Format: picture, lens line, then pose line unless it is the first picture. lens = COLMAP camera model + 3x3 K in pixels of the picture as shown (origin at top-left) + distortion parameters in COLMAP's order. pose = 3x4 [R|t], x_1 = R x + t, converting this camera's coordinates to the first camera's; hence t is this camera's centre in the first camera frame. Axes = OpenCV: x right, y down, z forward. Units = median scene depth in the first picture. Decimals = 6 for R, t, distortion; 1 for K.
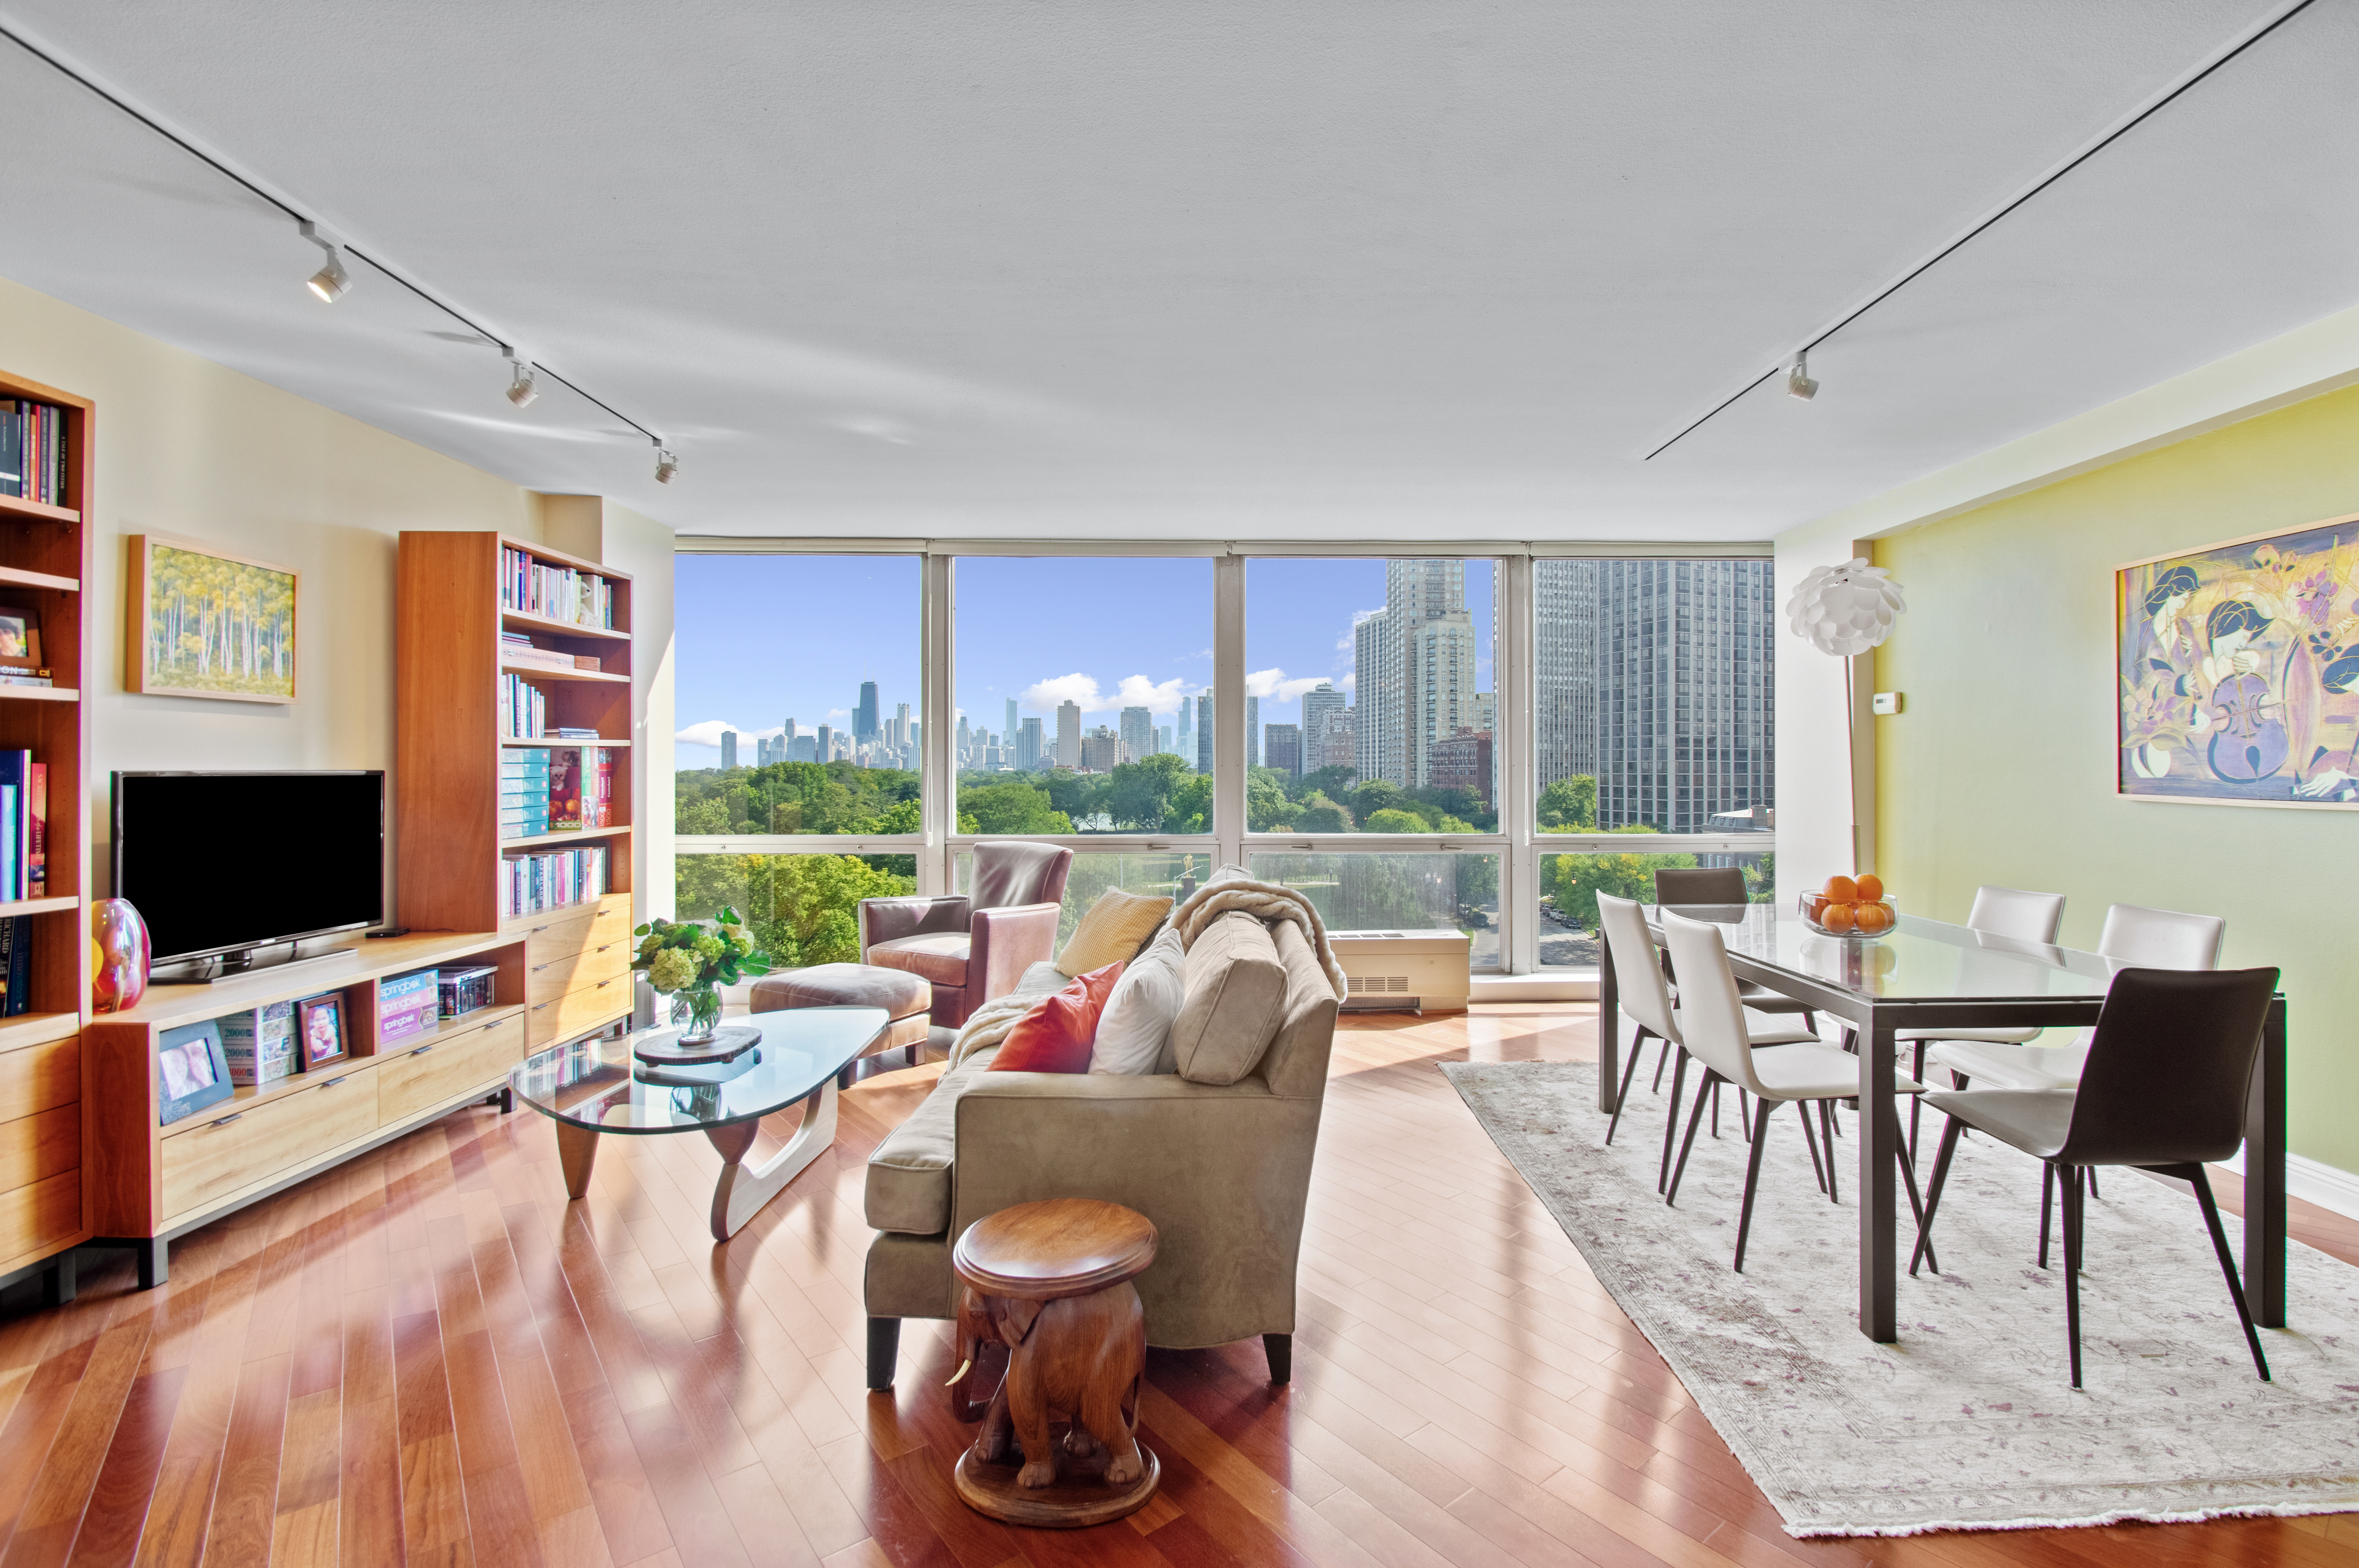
lens RADIAL K [[1058.0, 0, 1223.5], [0, 1058.0, 766.0], [0, 0, 1]] dist [0.015686, -0.015251]
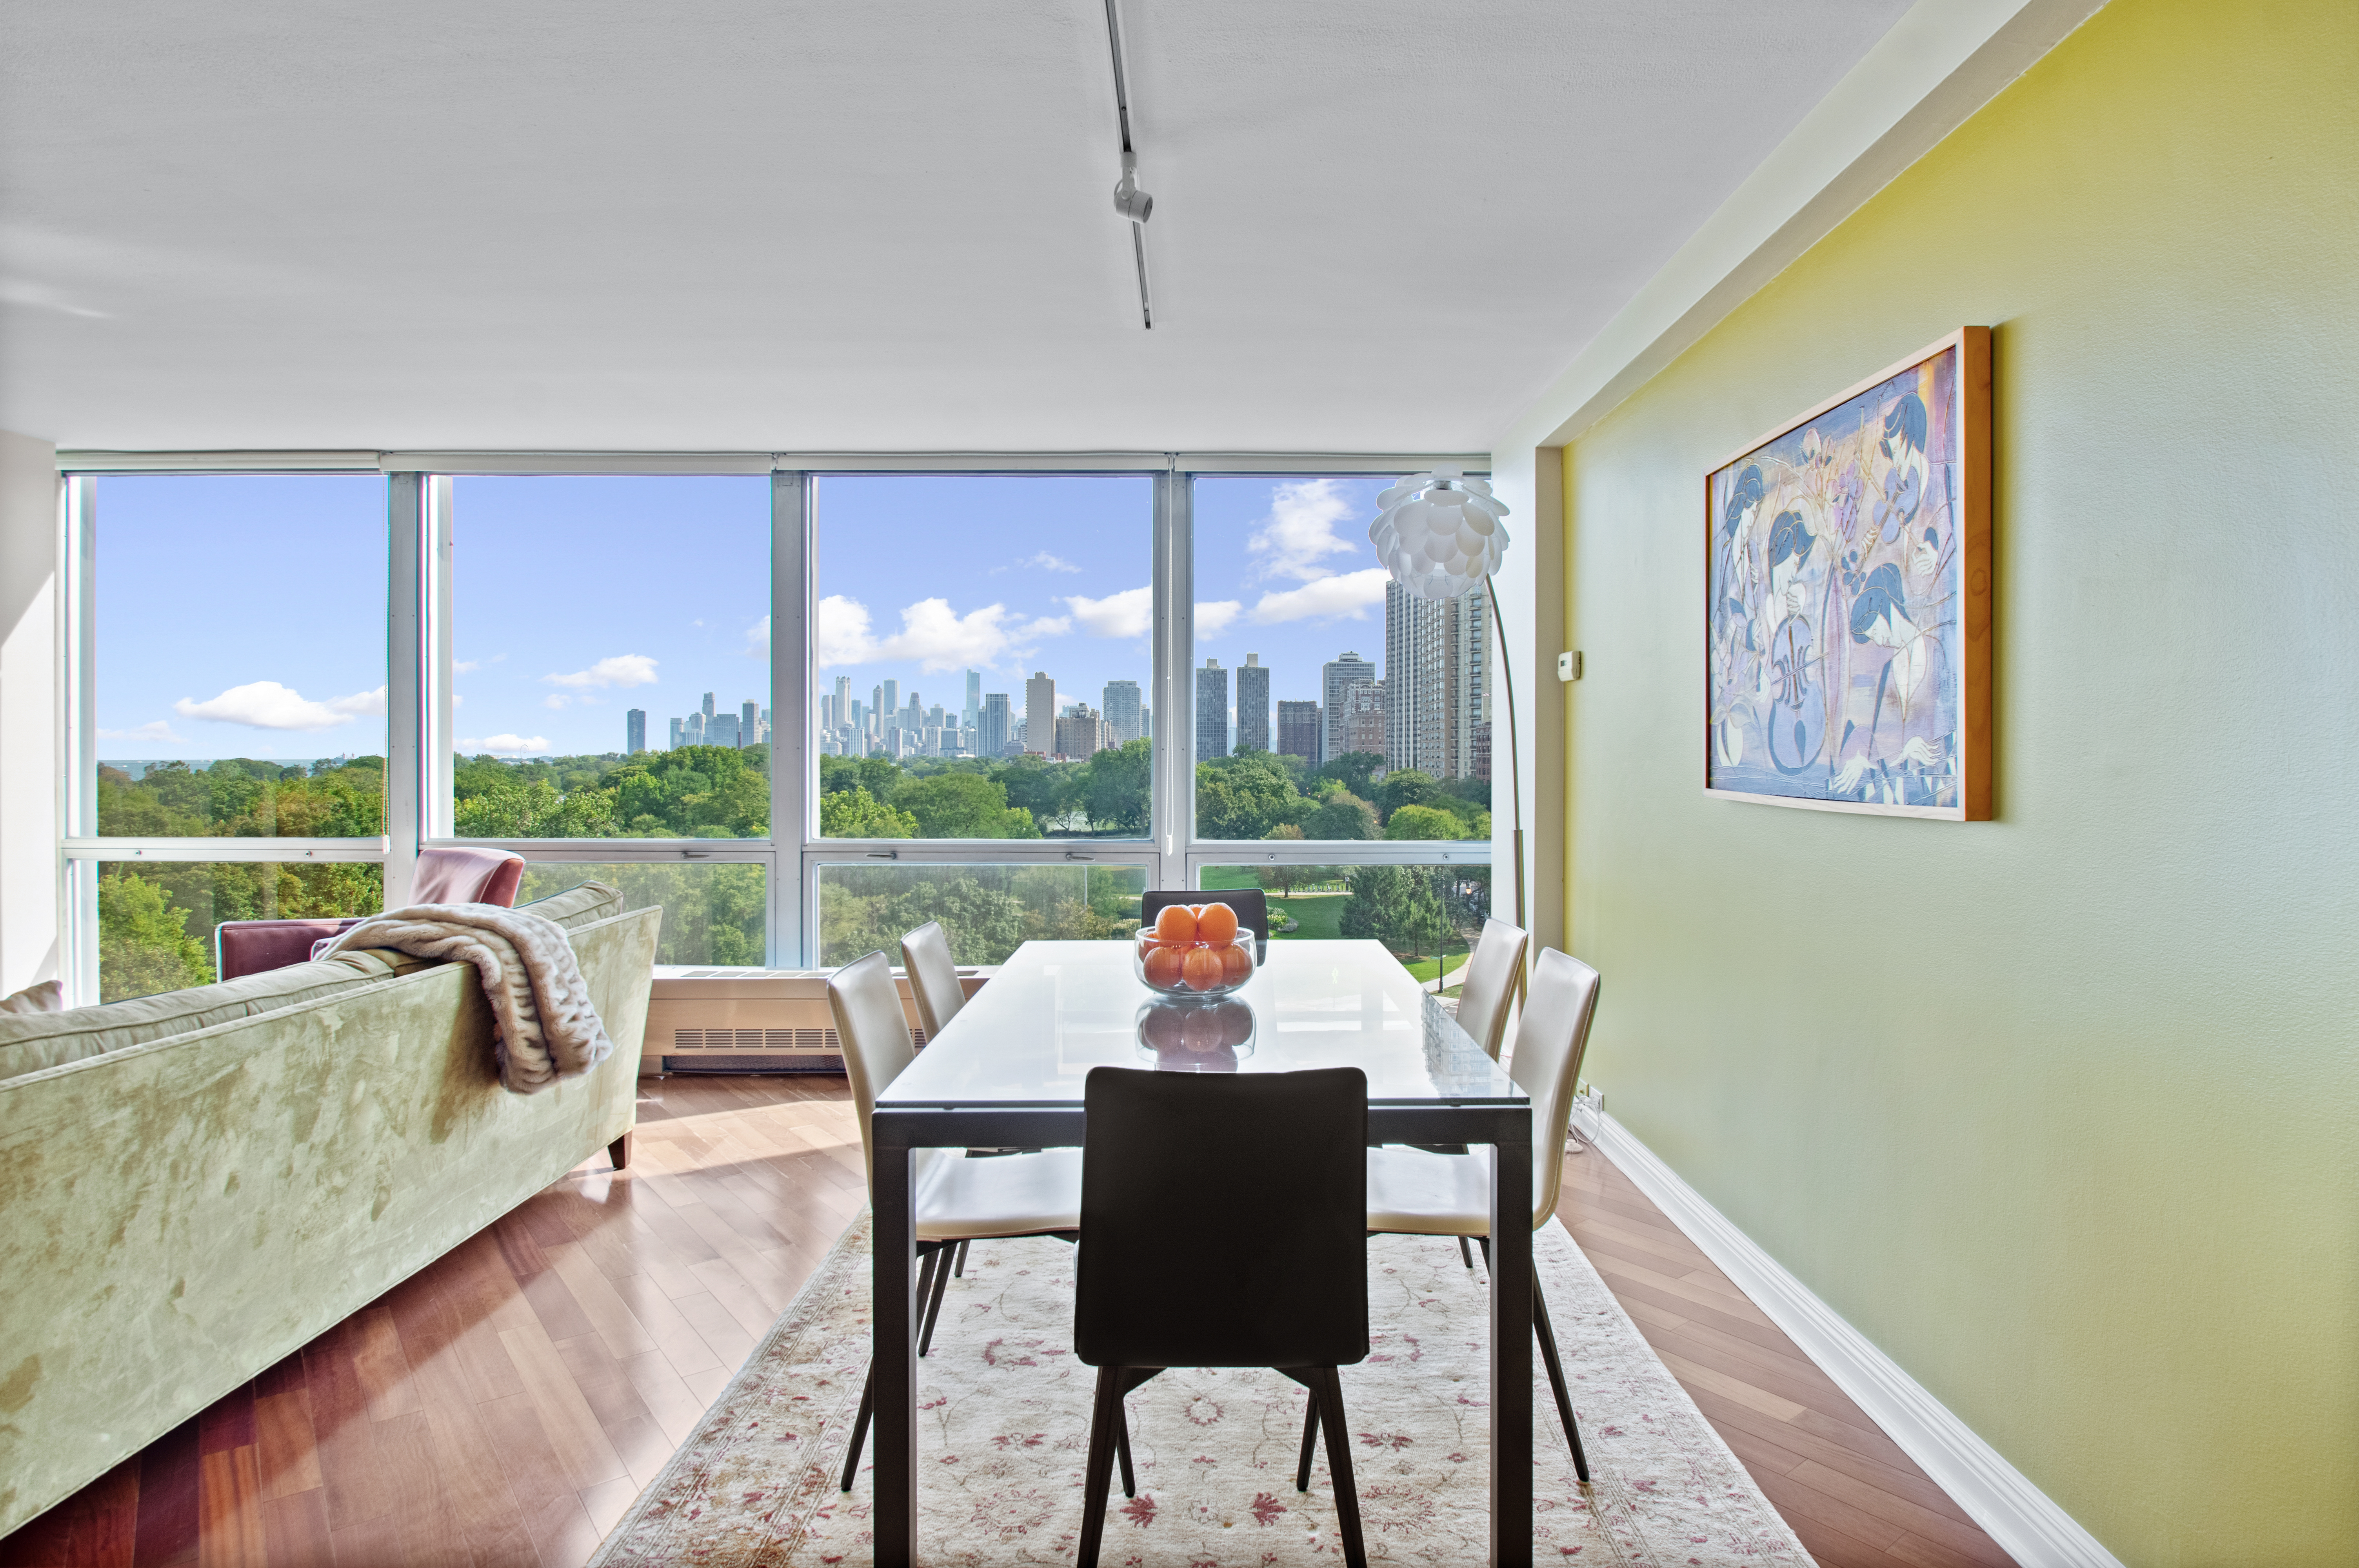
lens RADIAL K [[1277.9, 0, 1218.0], [0, 1277.9, 768.2], [0, 0, 1]] dist [-0.010757, -0.010318]
pose [[0.999869, 0.002817, -0.015930, 0.493920], [-0.002619, 0.999919, 0.012437, 0.002274], [0.015964, -0.012394, 0.999796, 0.131754]]
